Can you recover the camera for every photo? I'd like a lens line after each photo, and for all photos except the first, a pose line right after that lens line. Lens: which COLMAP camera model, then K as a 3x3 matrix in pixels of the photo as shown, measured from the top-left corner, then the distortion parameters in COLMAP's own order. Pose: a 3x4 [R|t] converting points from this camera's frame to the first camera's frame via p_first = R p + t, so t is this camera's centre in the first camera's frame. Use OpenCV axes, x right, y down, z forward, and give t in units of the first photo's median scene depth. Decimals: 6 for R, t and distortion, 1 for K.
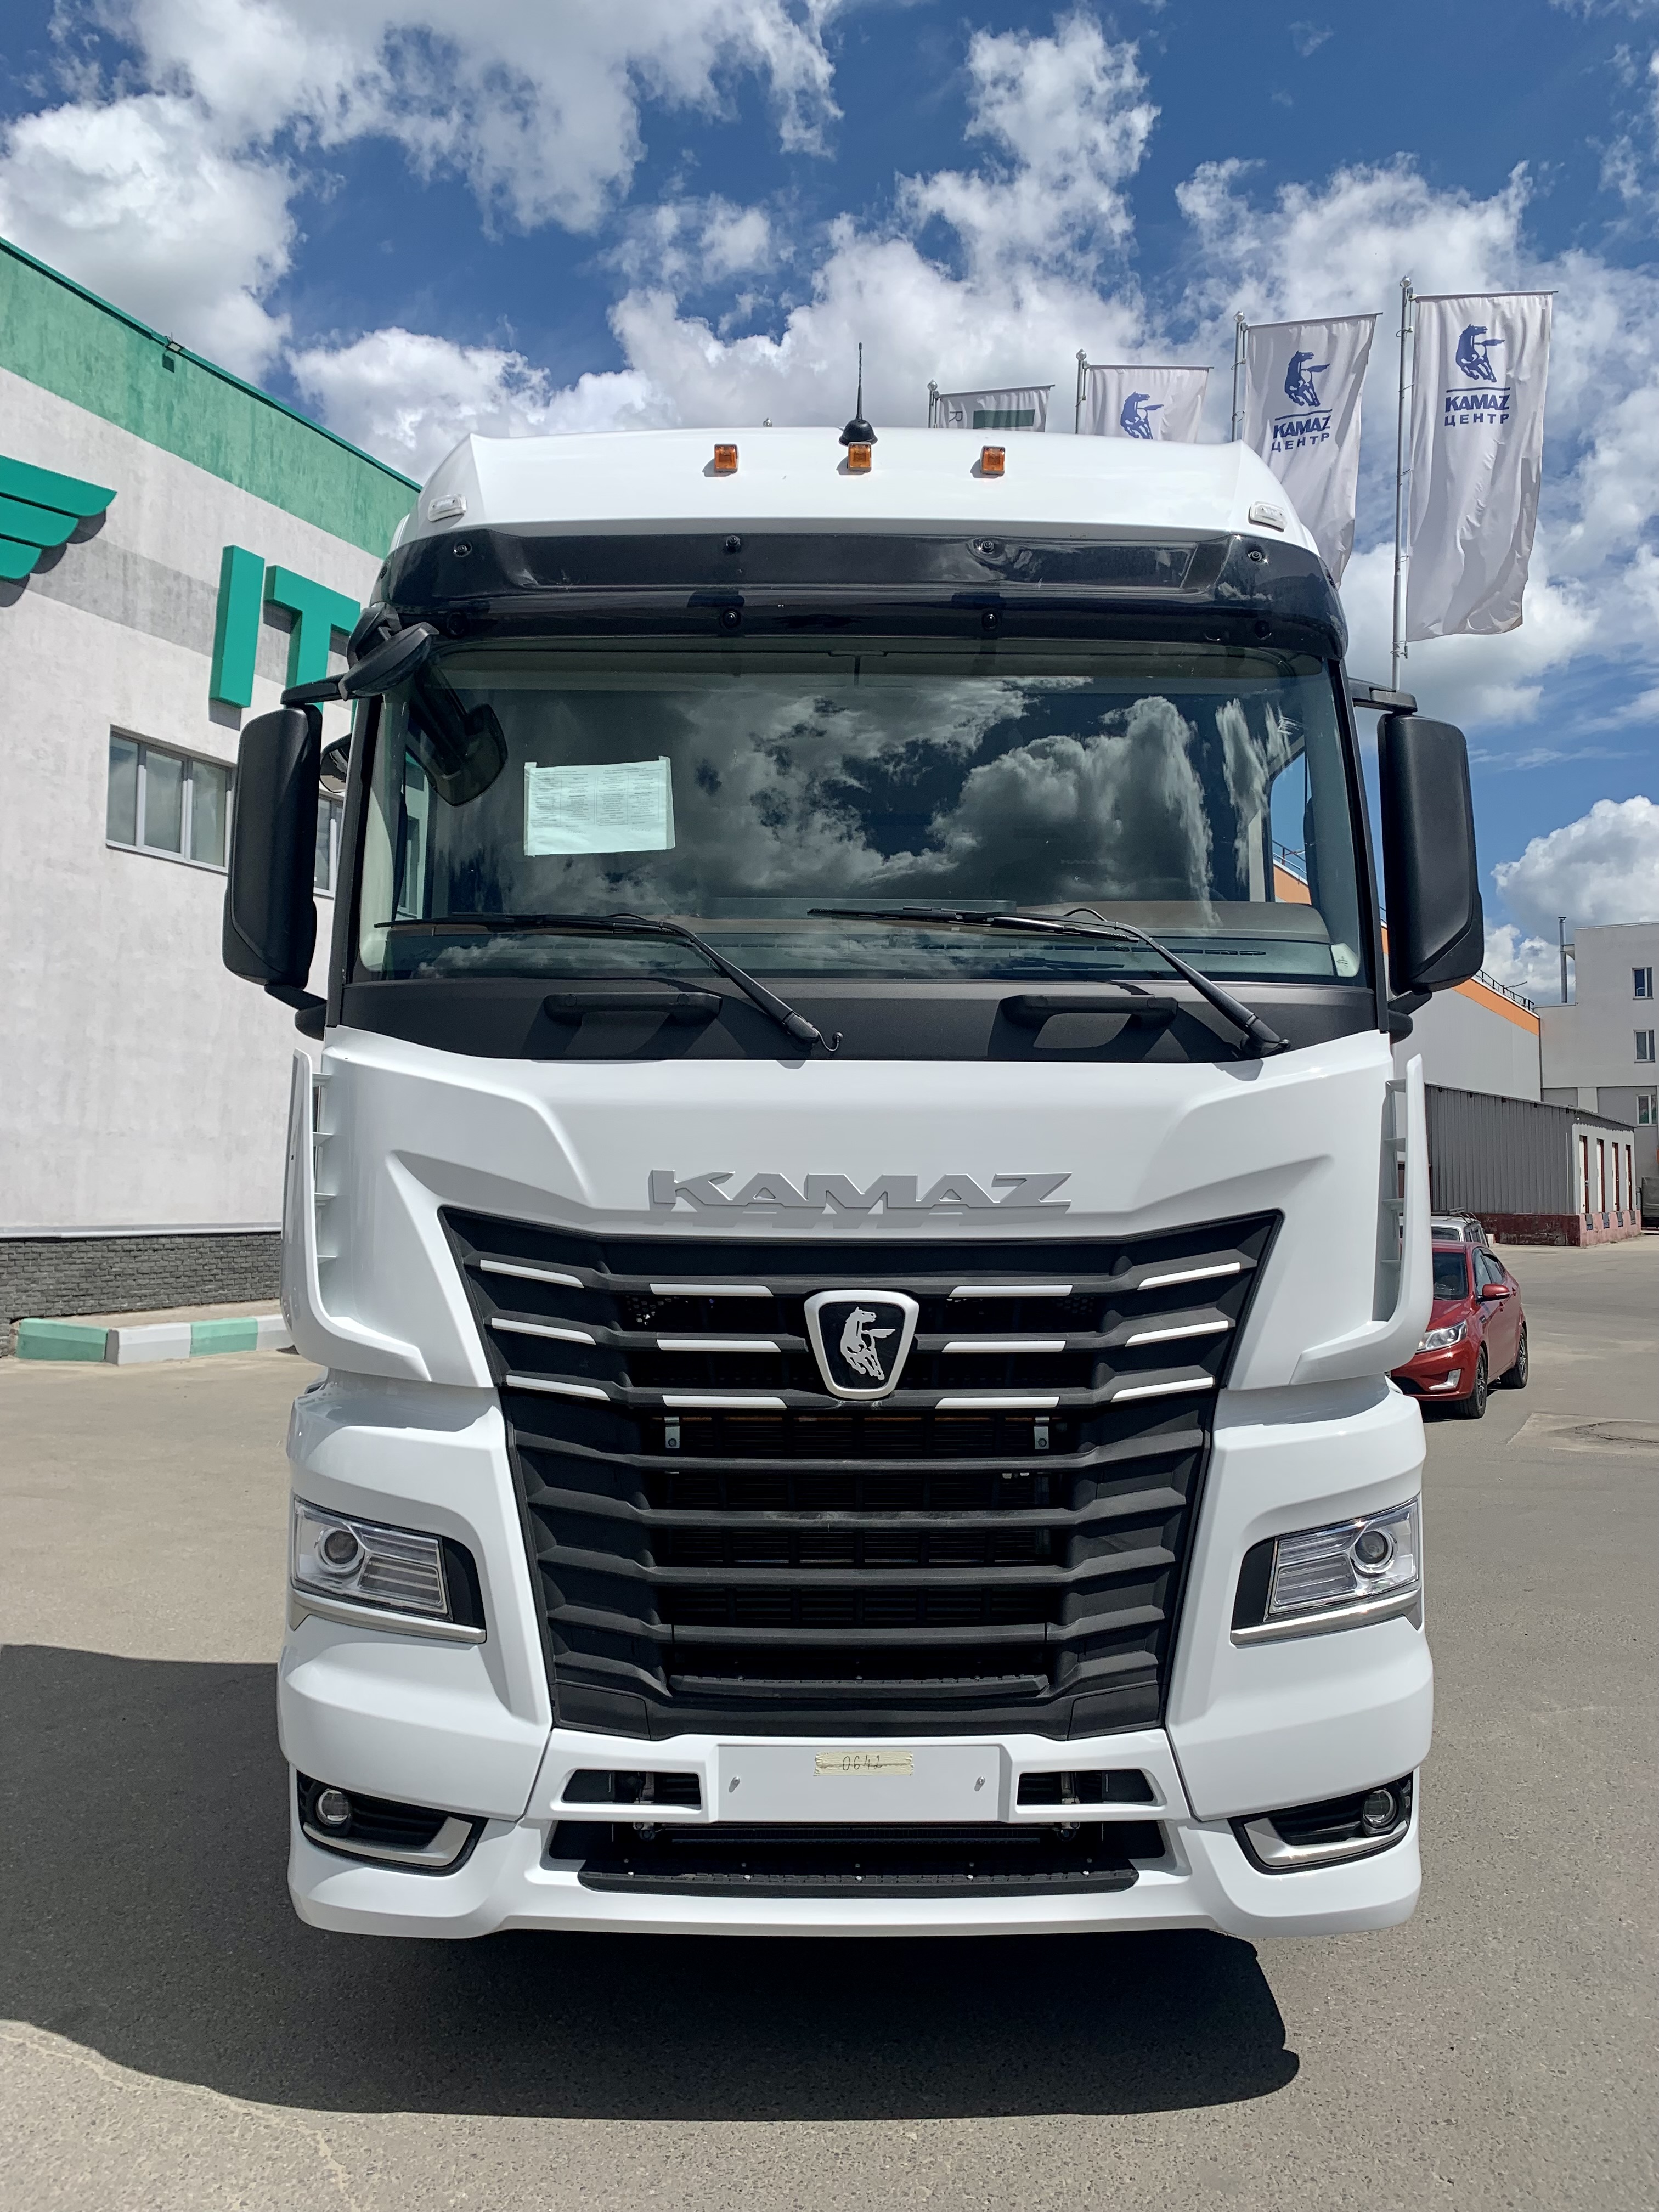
lens RADIAL K [[1690.3, 0, 812.6], [0, 1690.3, 1104.4], [0, 0, 1]] dist [0.019126, -0.023348]
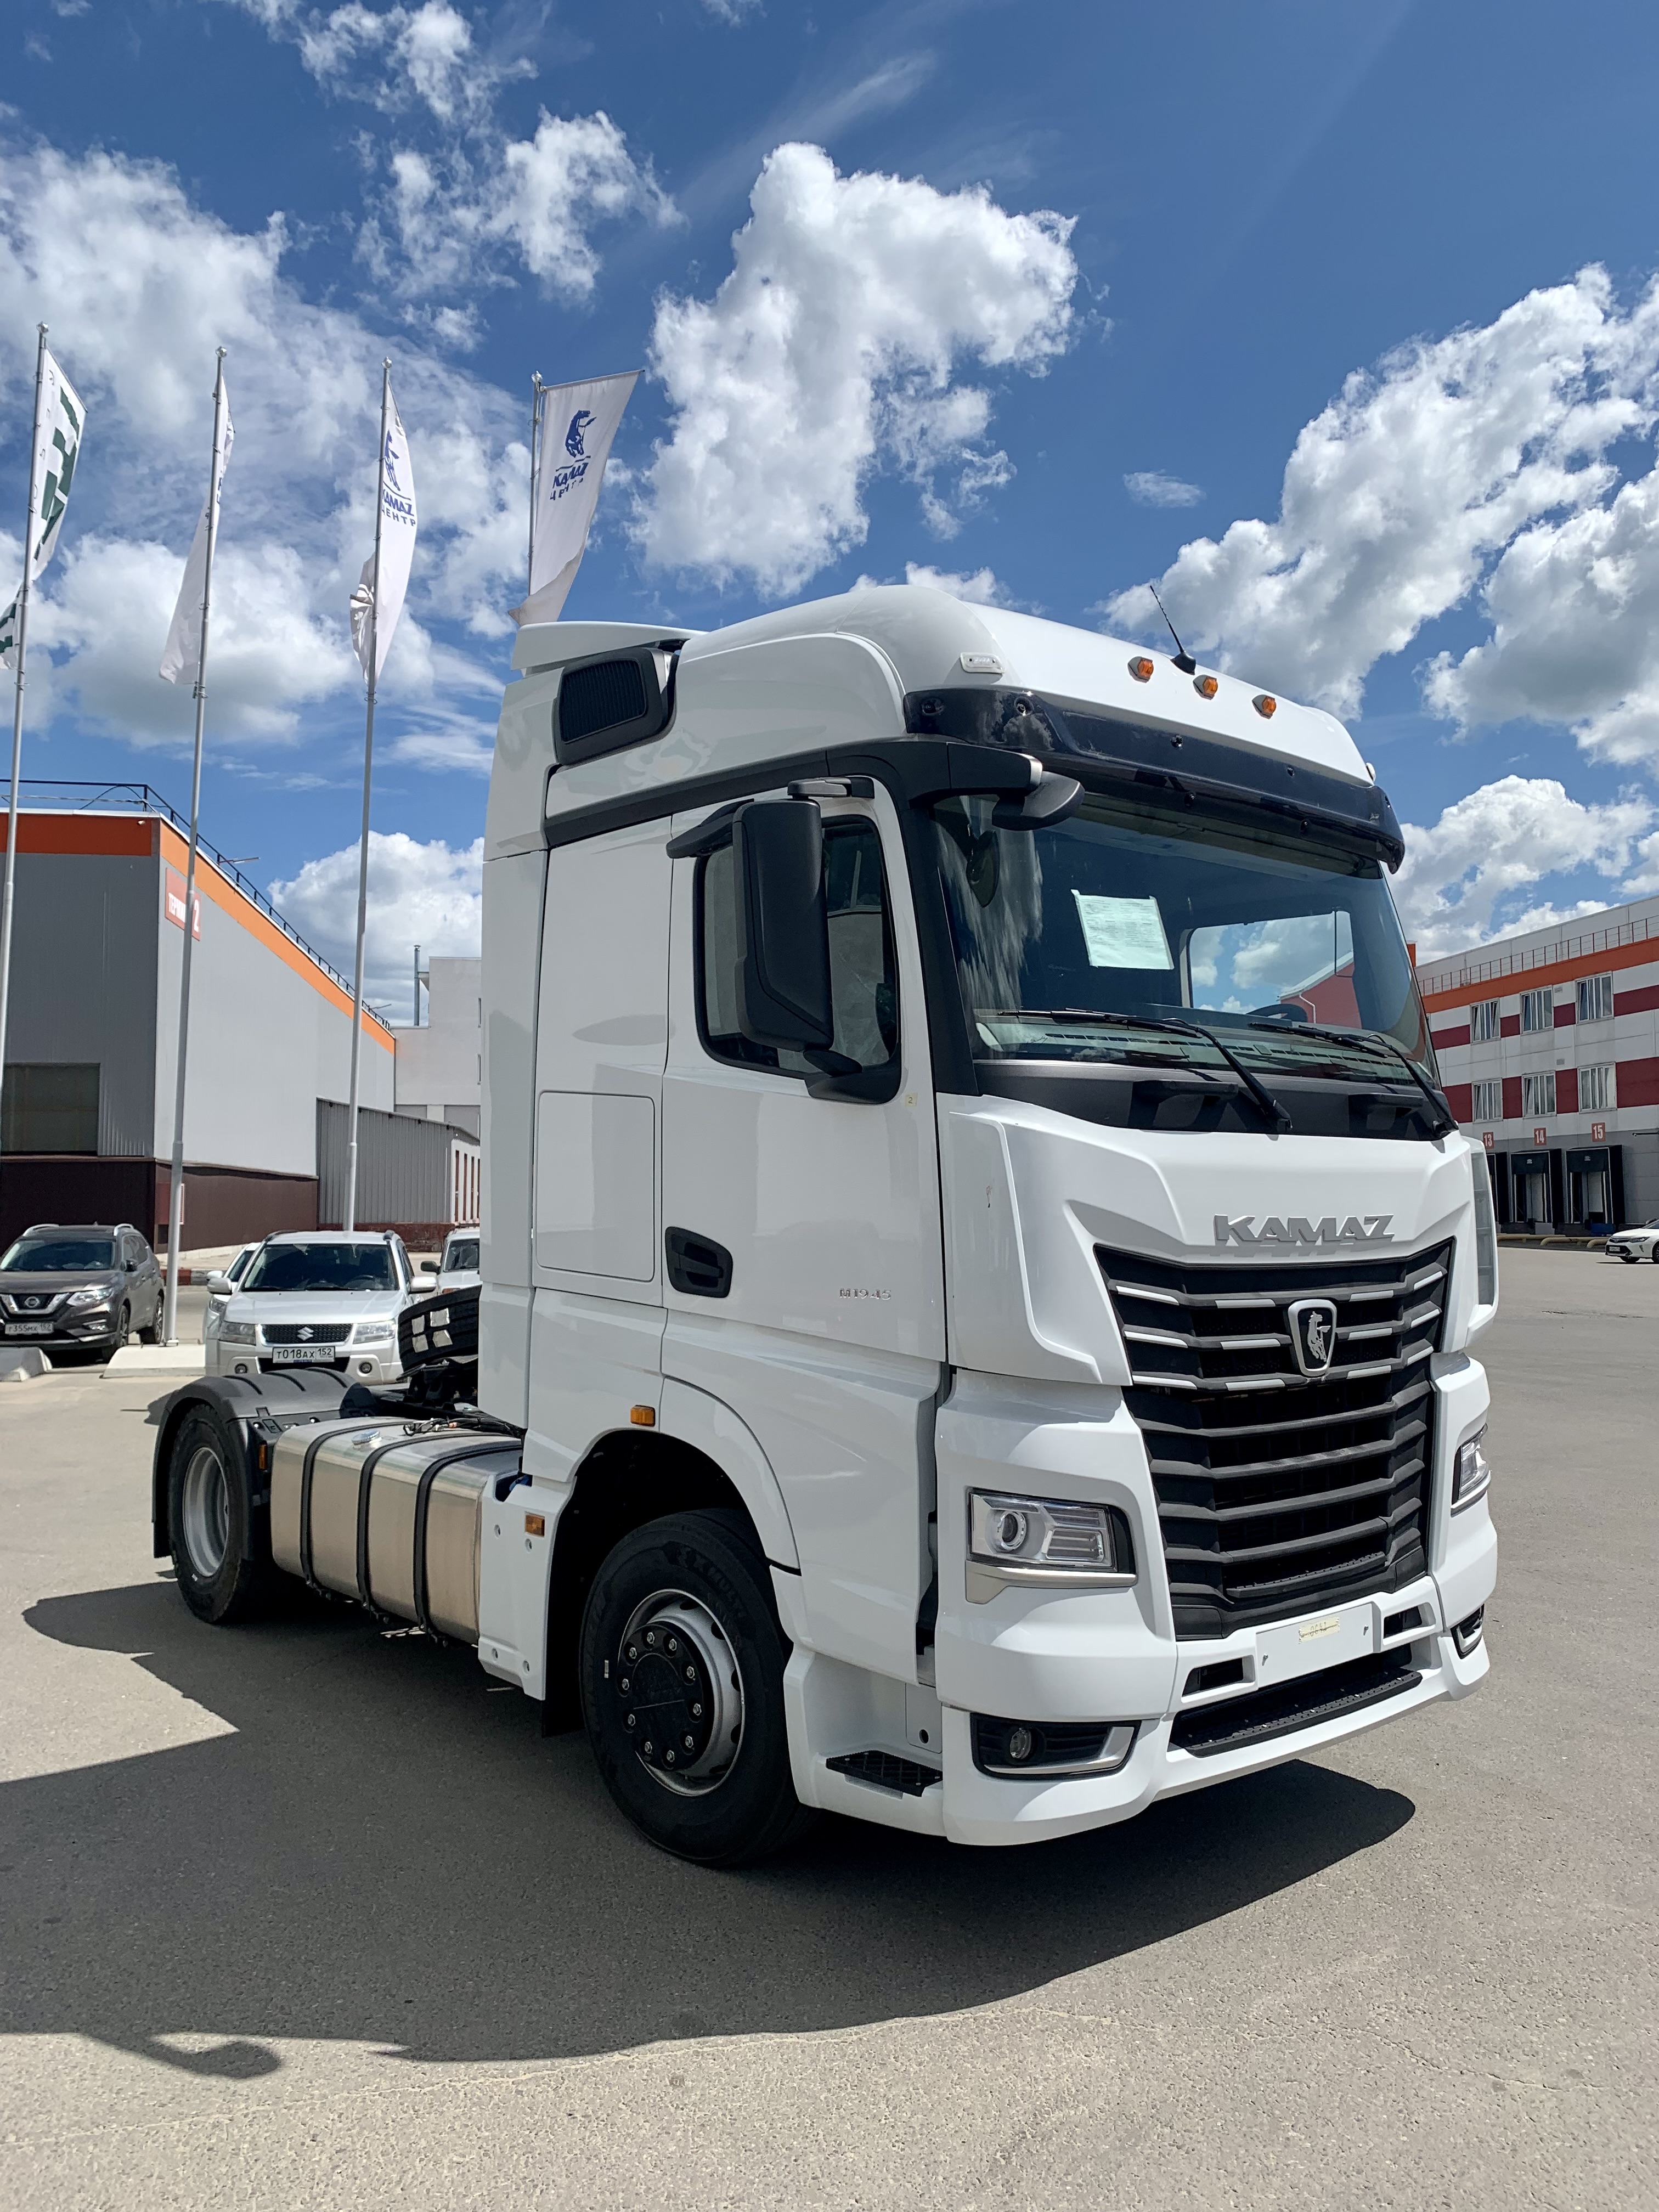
lens RADIAL K [[1690.3, 0, 831.7], [0, 1690.3, 1113.3], [0, 0, 1]] dist [0.019126, -0.023348]
pose [[0.768674, 0.032096, 0.638835, -1.182295], [-0.032162, 0.999416, -0.011513, -0.016383], [-0.638832, -0.011697, 0.769257, 0.162705]]
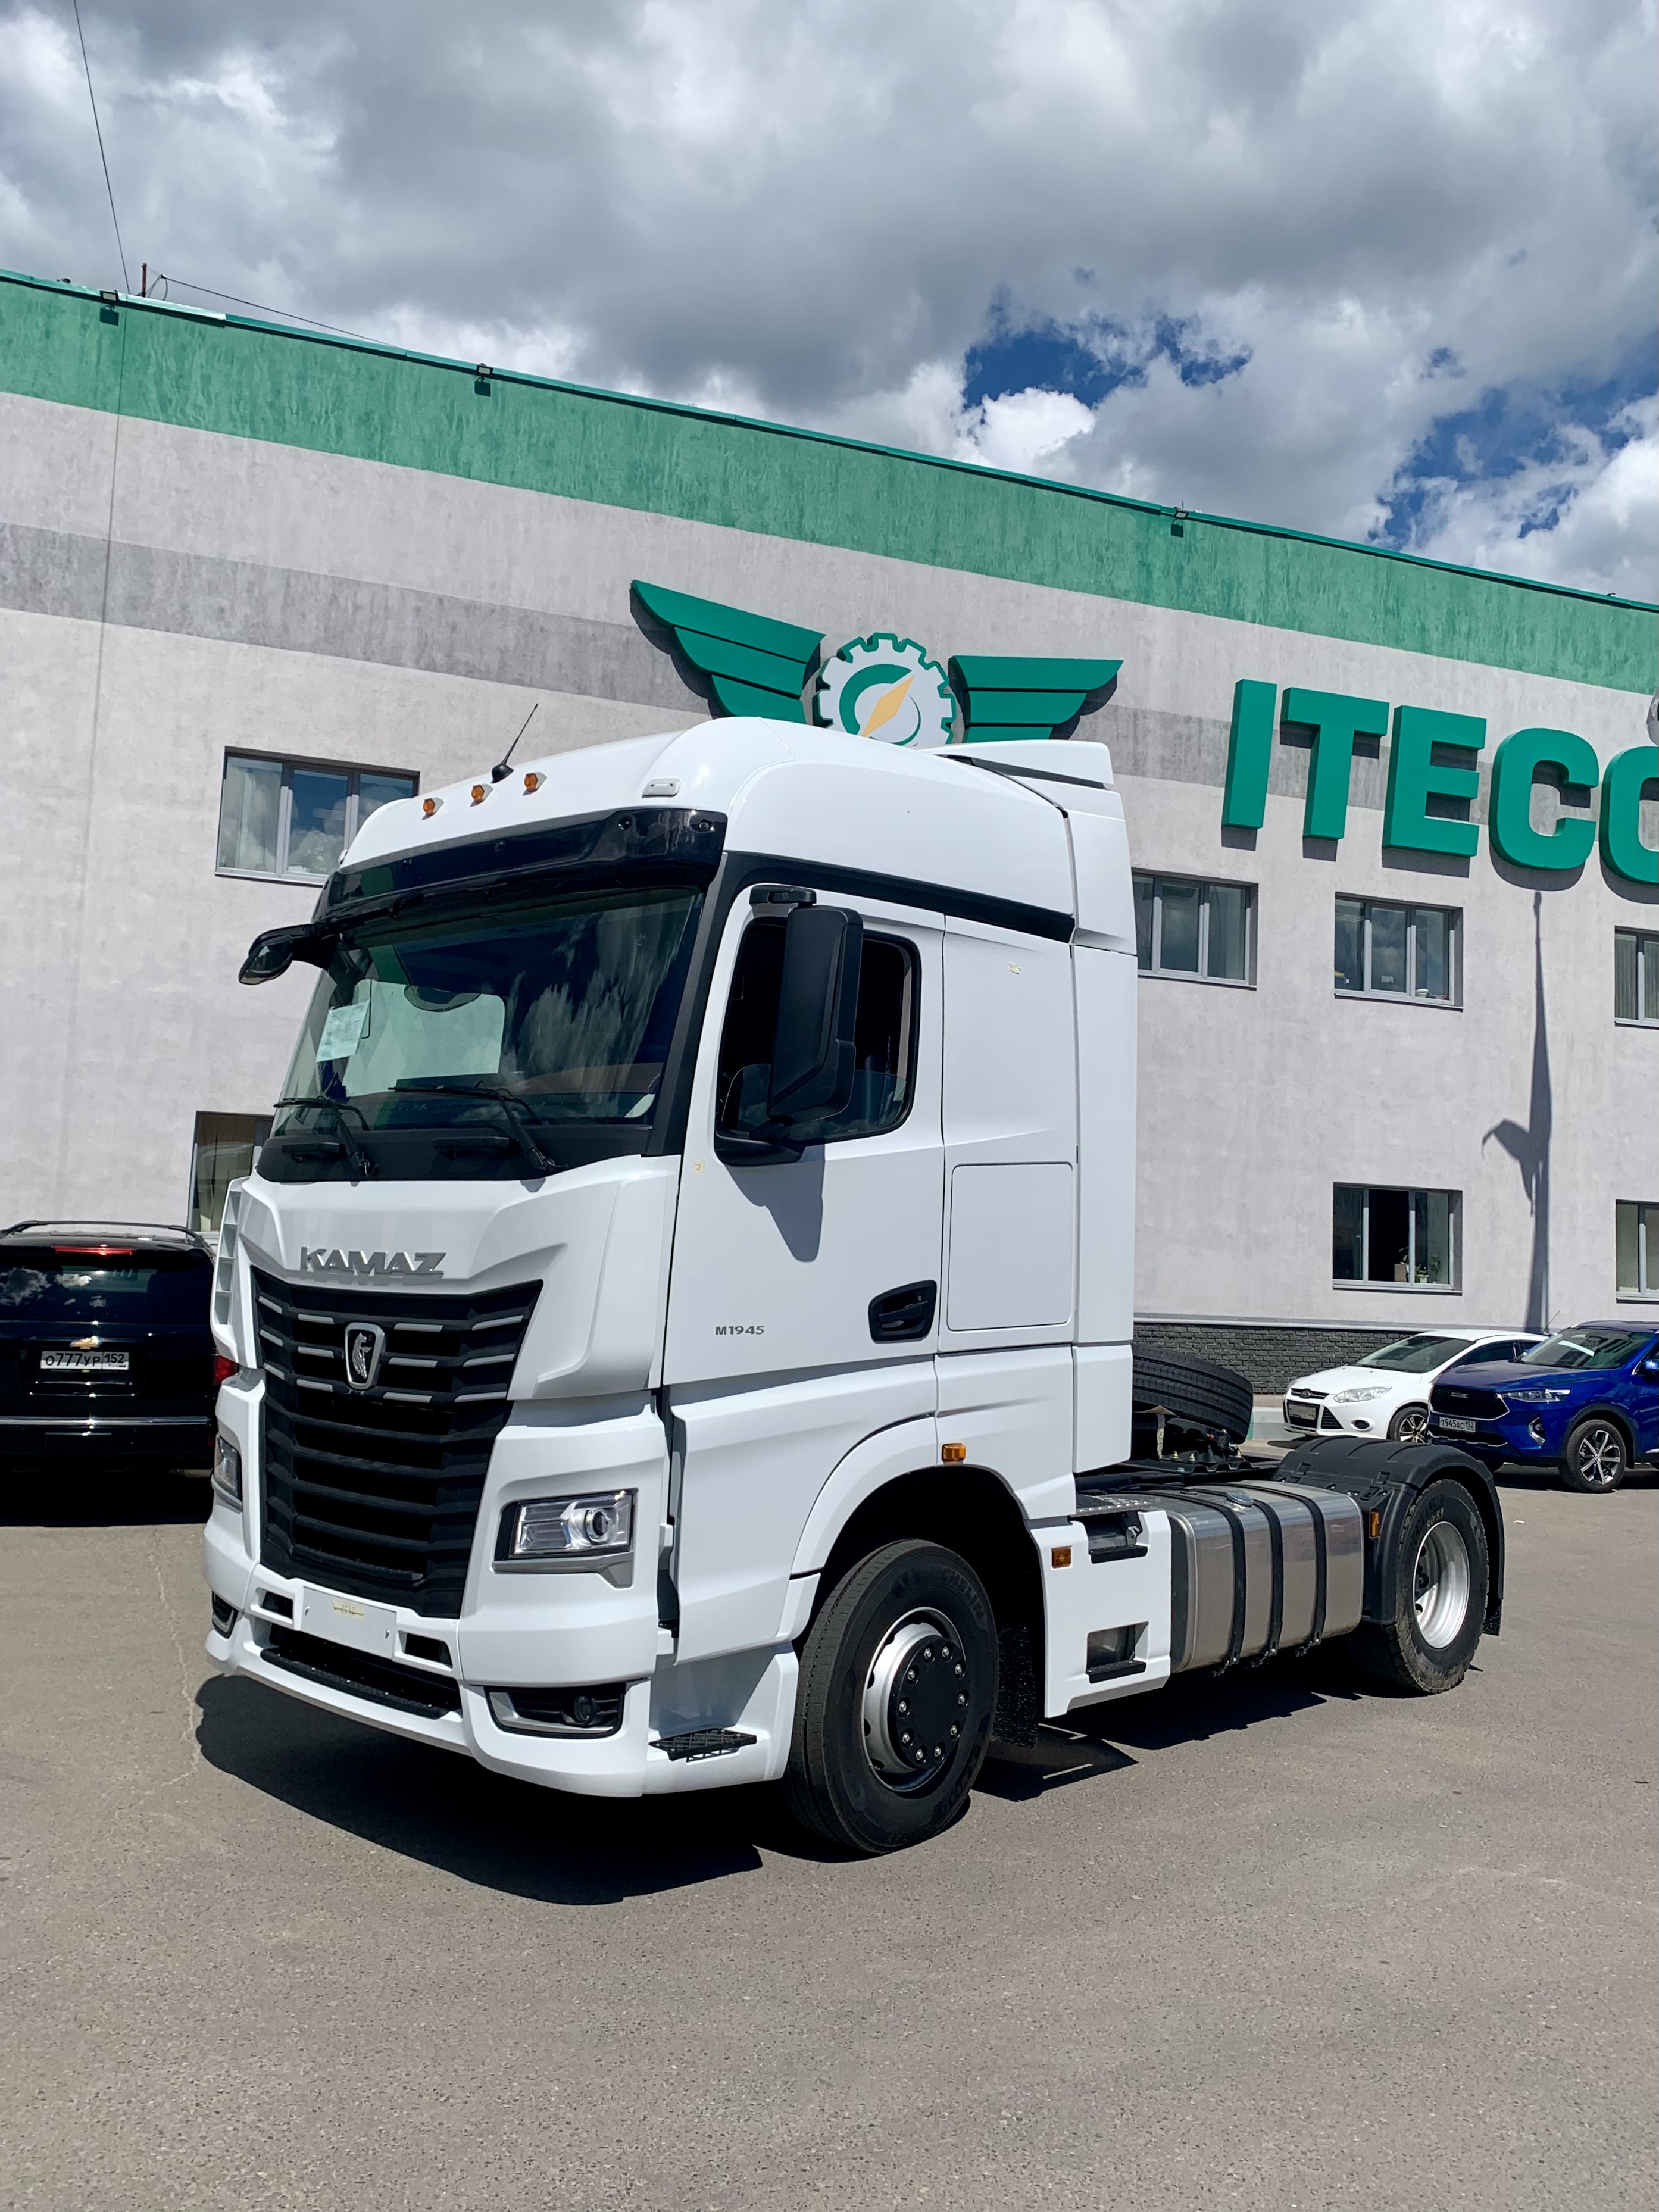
lens RADIAL K [[1775.8, 0, 787.1], [0, 1775.8, 1129.0], [0, 0, 1]] dist [0.030422, -0.028945]
pose [[0.713816, -0.030886, -0.699652, 1.517885], [0.002202, 0.999121, -0.041859, -0.004561], [0.700329, 0.028339, 0.713257, 0.049738]]
